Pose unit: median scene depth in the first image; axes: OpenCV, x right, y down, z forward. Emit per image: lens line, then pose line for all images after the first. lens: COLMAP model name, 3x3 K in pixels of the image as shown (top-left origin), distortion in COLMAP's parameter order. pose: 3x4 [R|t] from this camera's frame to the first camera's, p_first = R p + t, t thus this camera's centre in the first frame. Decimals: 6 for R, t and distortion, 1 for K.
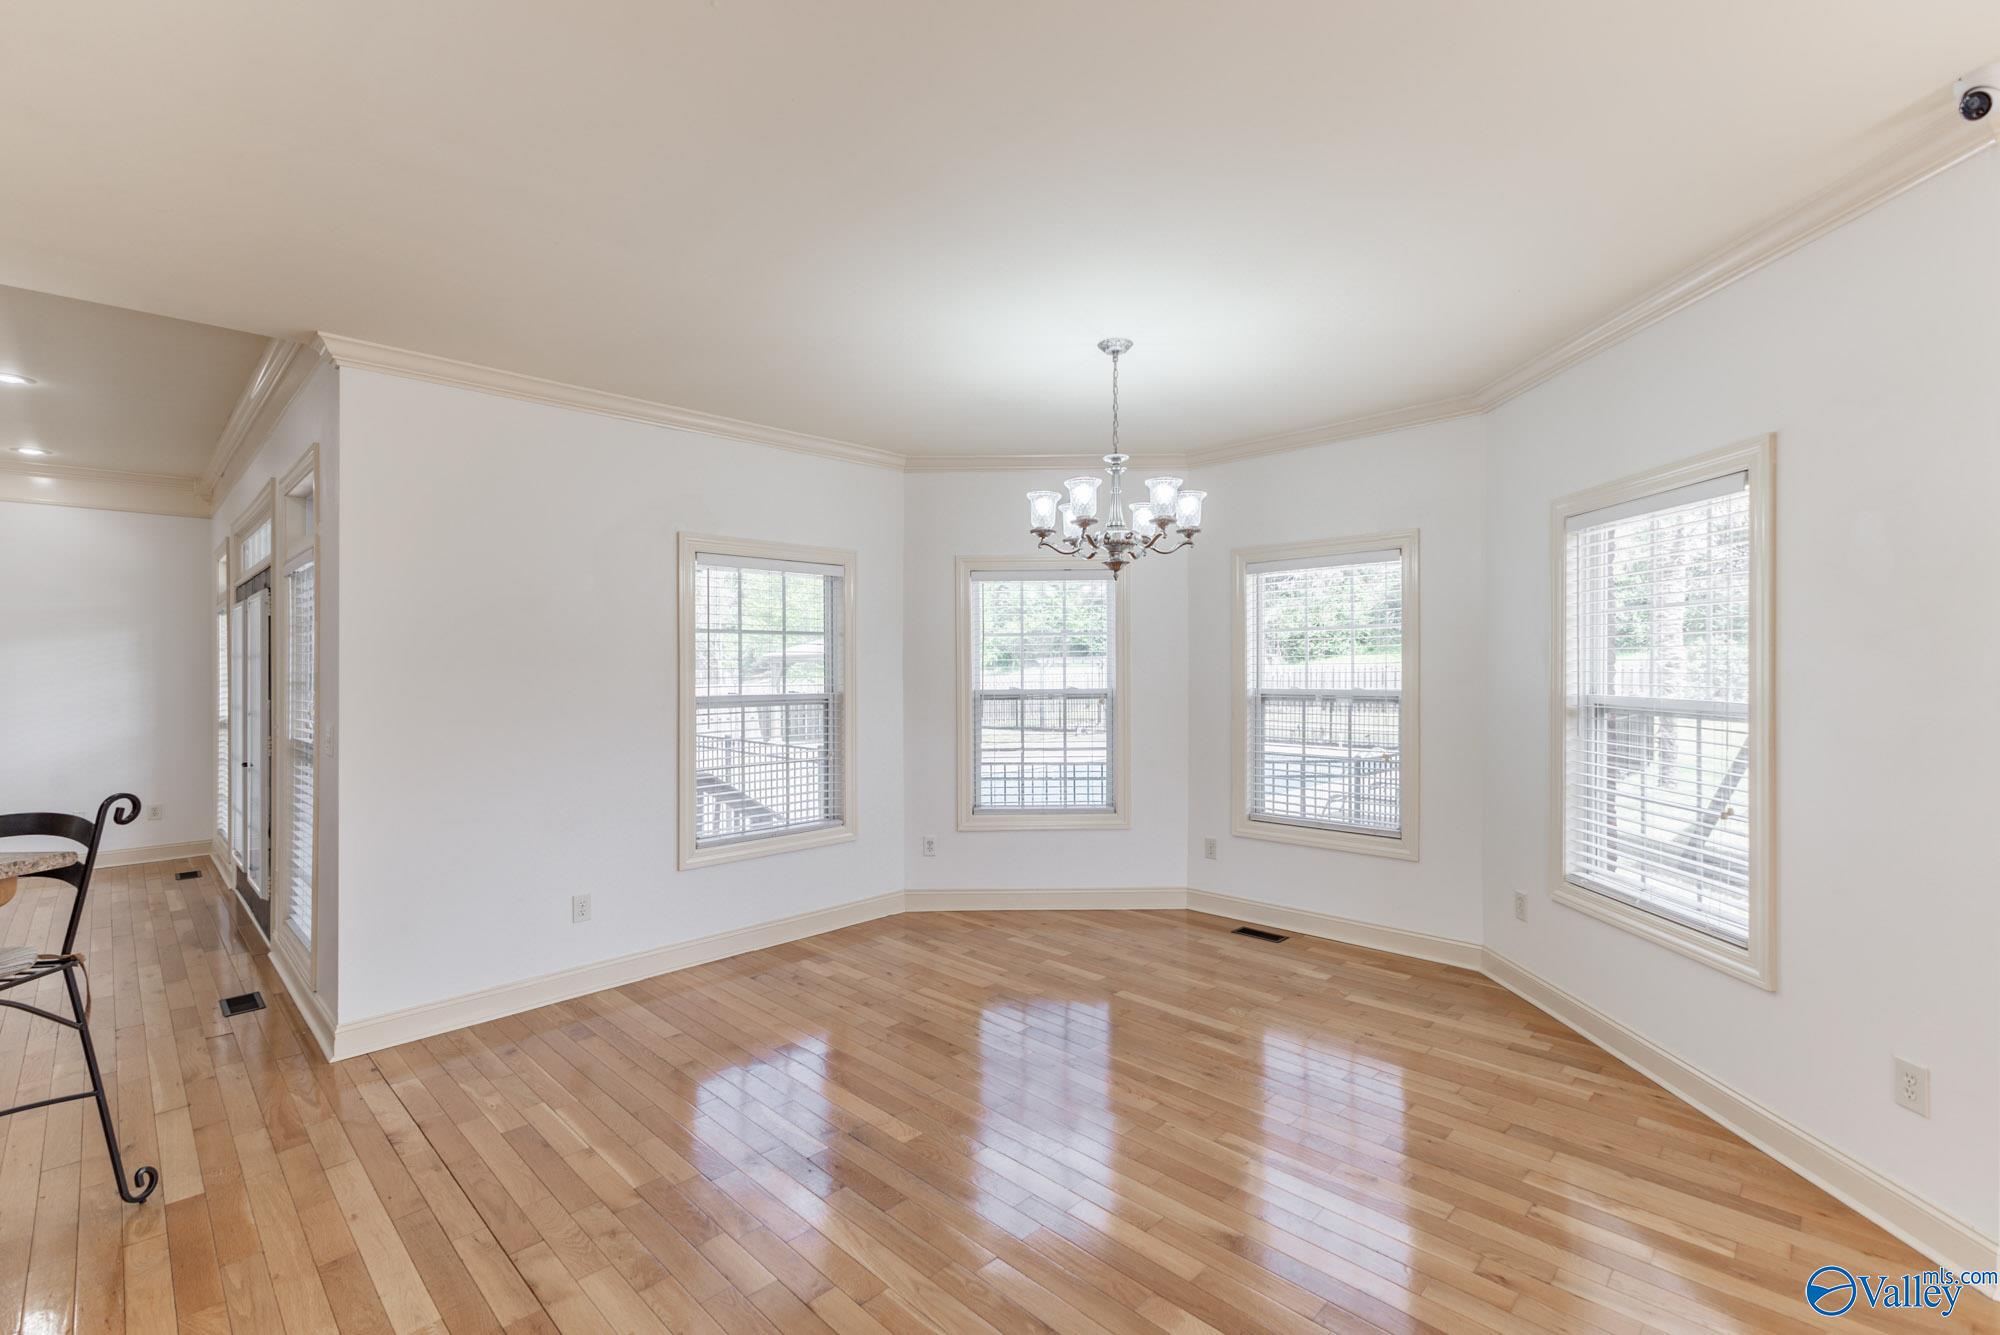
lens RADIAL K [[862.1, 0, 1015.1], [0, 862.1, 658.8], [0, 0, 1]] dist [0.008615, -0.003392]
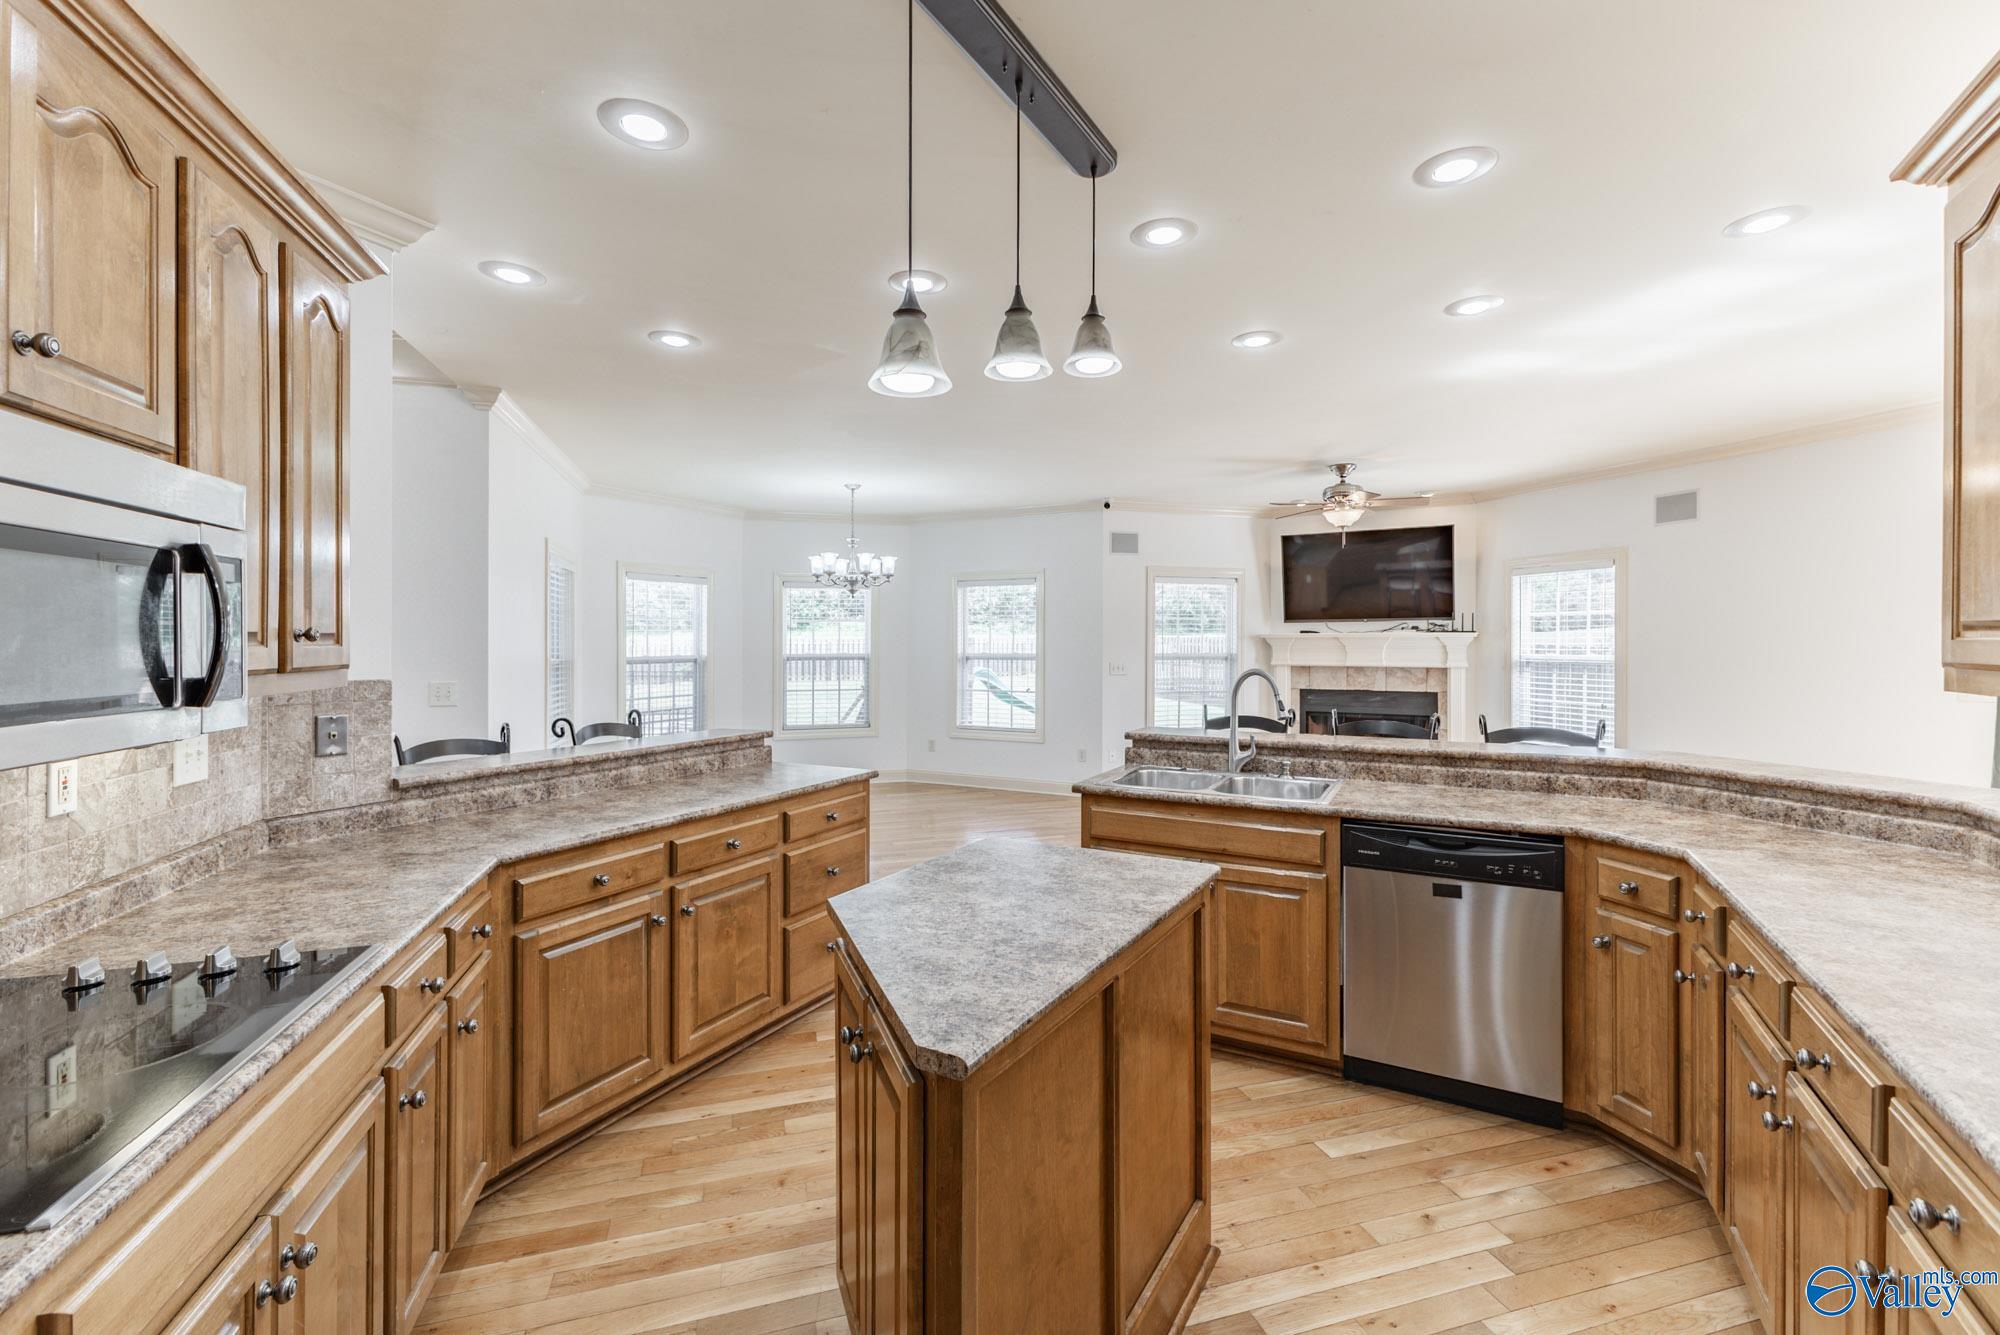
lens RADIAL K [[862.1, 0, 1000.0], [0, 862.1, 645.0], [0, 0, 1]] dist [0.008615, -0.003392]
pose [[0.492066, -0.002487, 0.870554, -1.143482], [-0.010267, 0.999910, 0.008660, -0.002446], [-0.870497, -0.013199, 0.491997, -0.246290]]
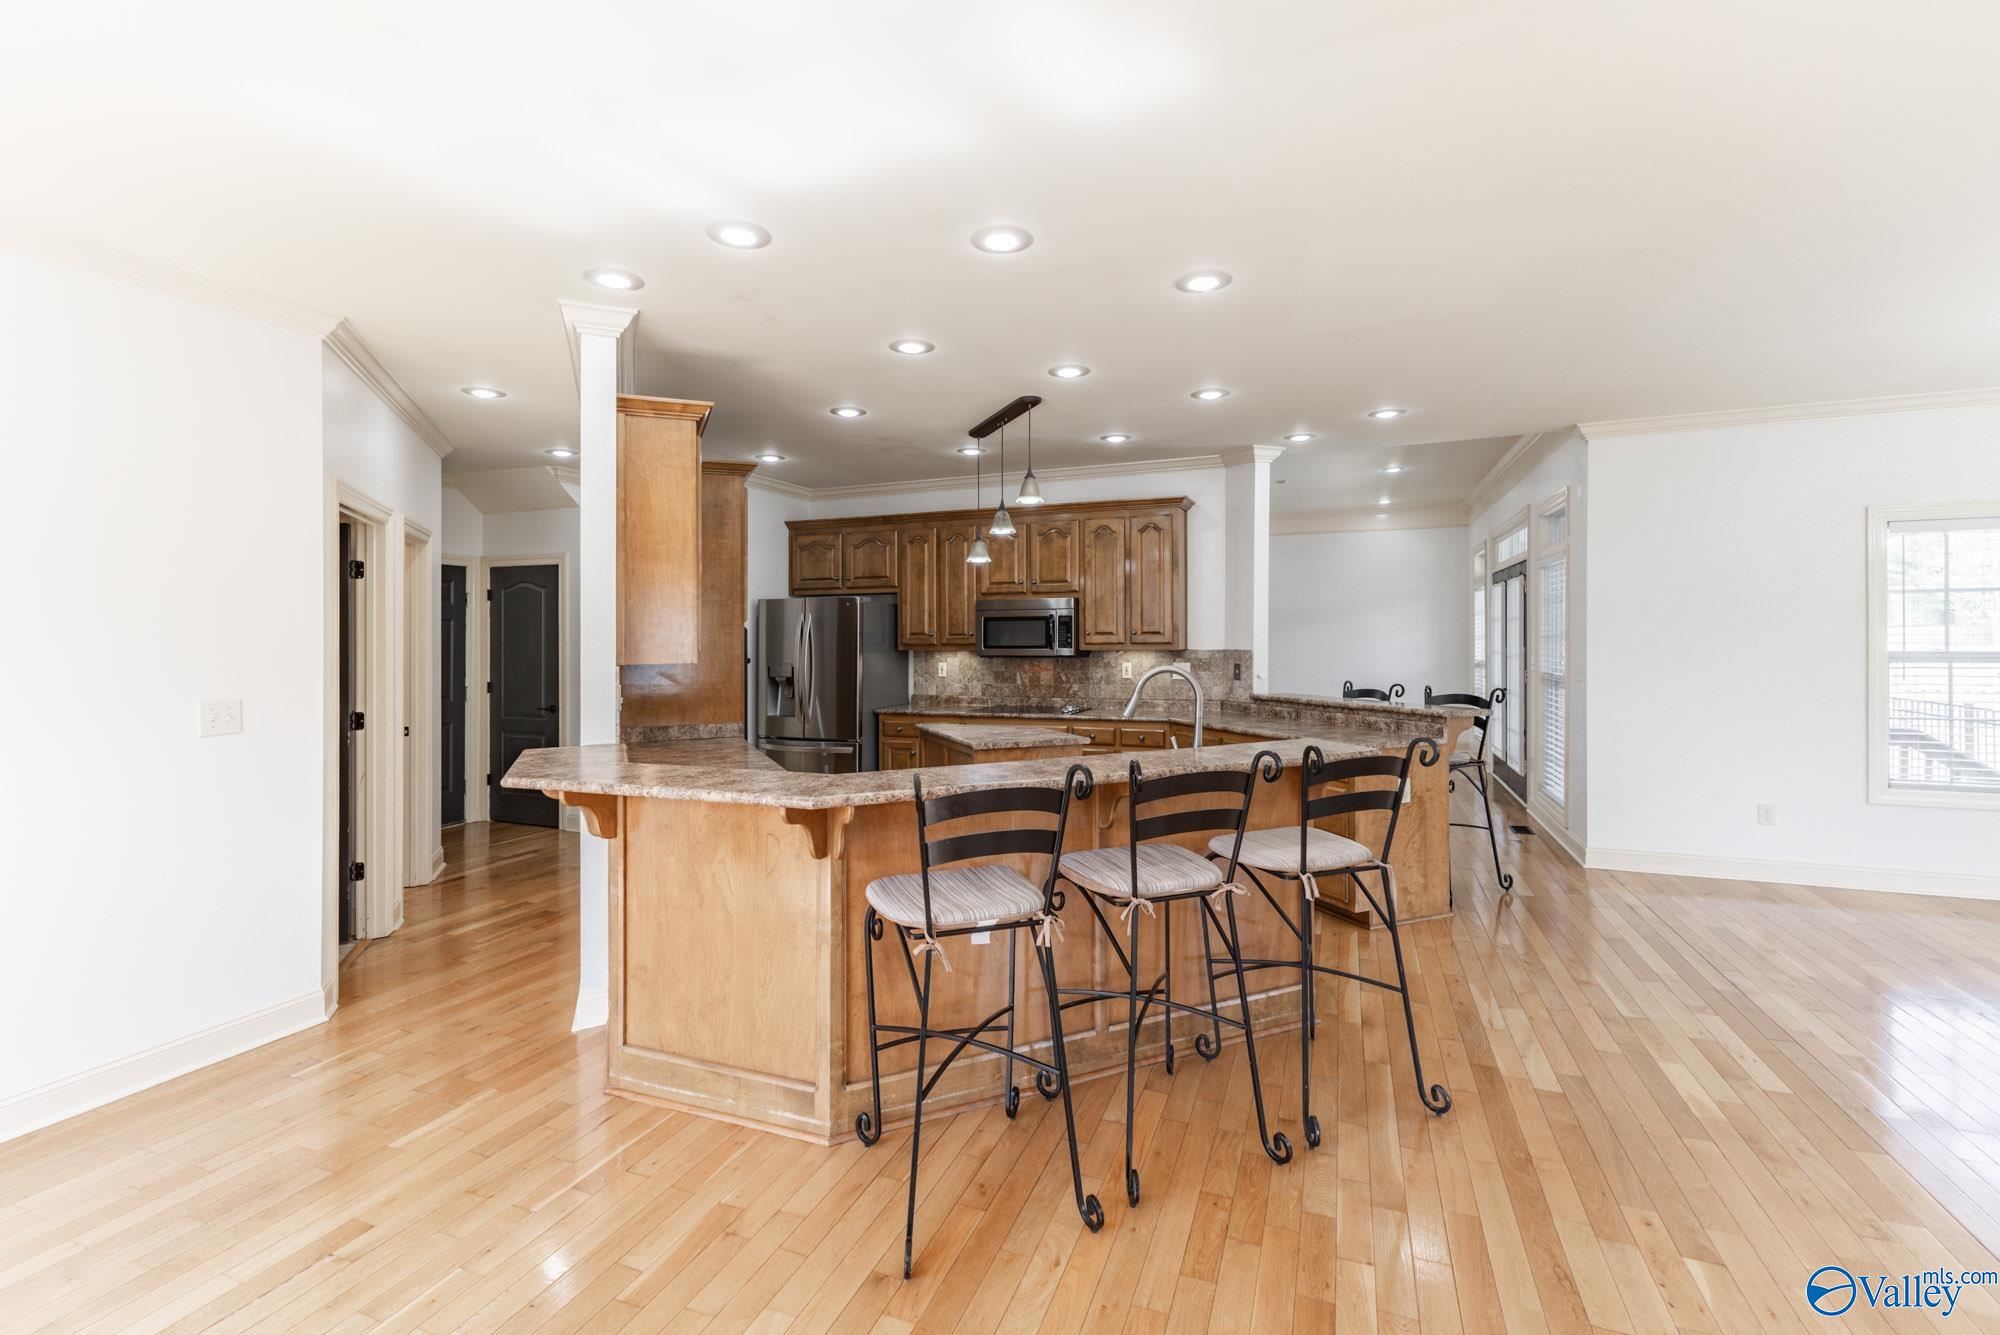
lens RADIAL K [[862.1, 0, 1007.6], [0, 862.1, 631.4], [0, 0, 1]] dist [0.008615, -0.003392]
pose [[0.375534, 0.002055, -0.926806, 0.232928], [0.014591, 0.999861, 0.008129, -0.006992], [0.926694, -0.016576, 0.375452, -0.455666]]
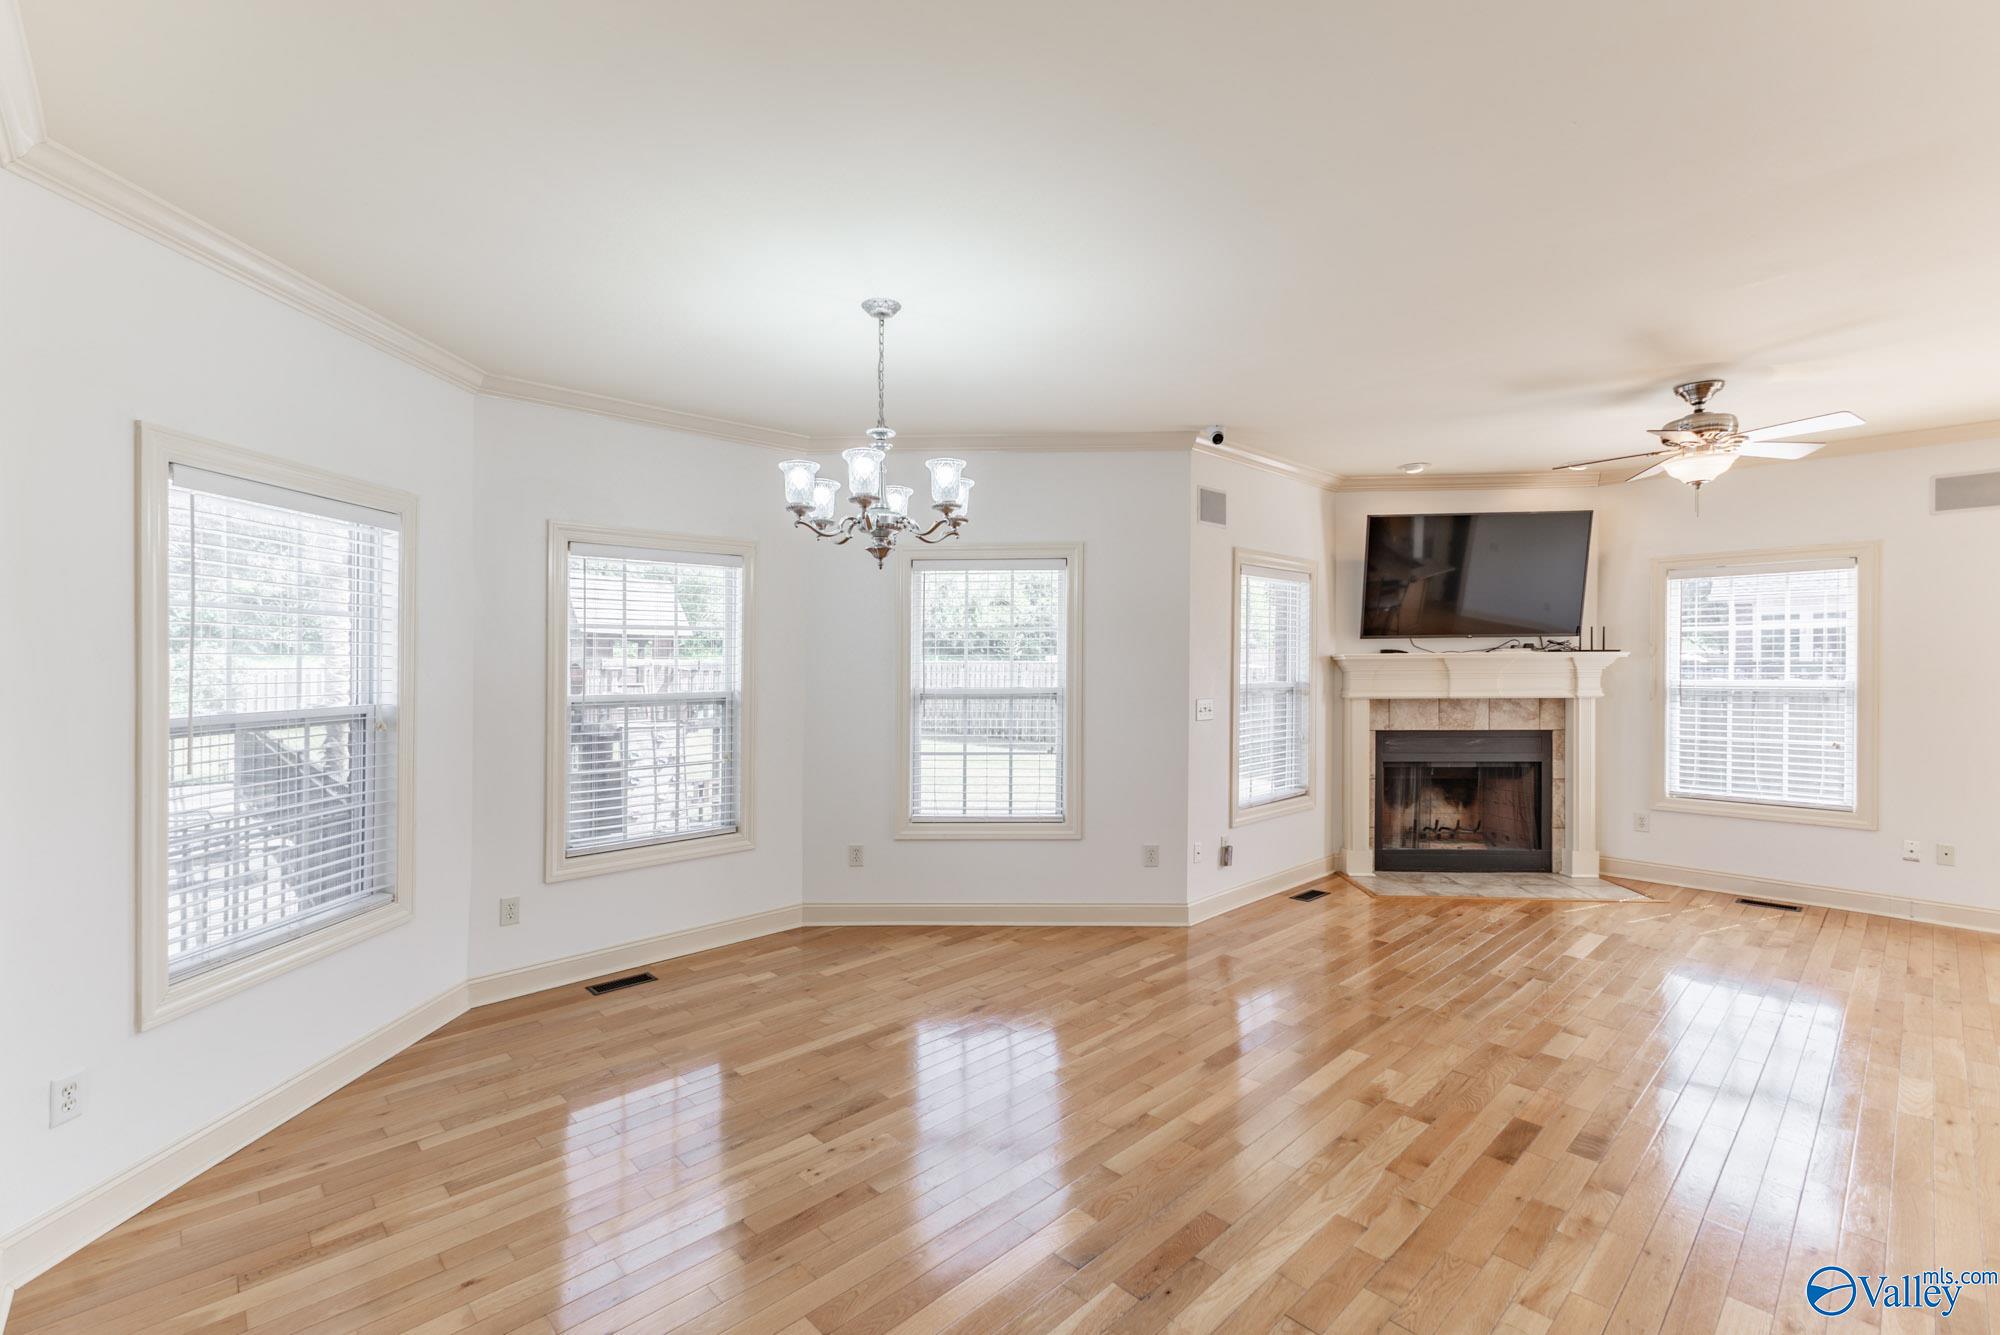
lens RADIAL K [[862.1, 0, 1001.2], [0, 862.1, 671.4], [0, 0, 1]] dist [0.008615, -0.003392]
pose [[0.051236, -0.001101, 0.998686, -0.581065], [-0.005257, 0.999985, 0.001372, 0.010292], [-0.998673, -0.005320, 0.051229, 0.624351]]
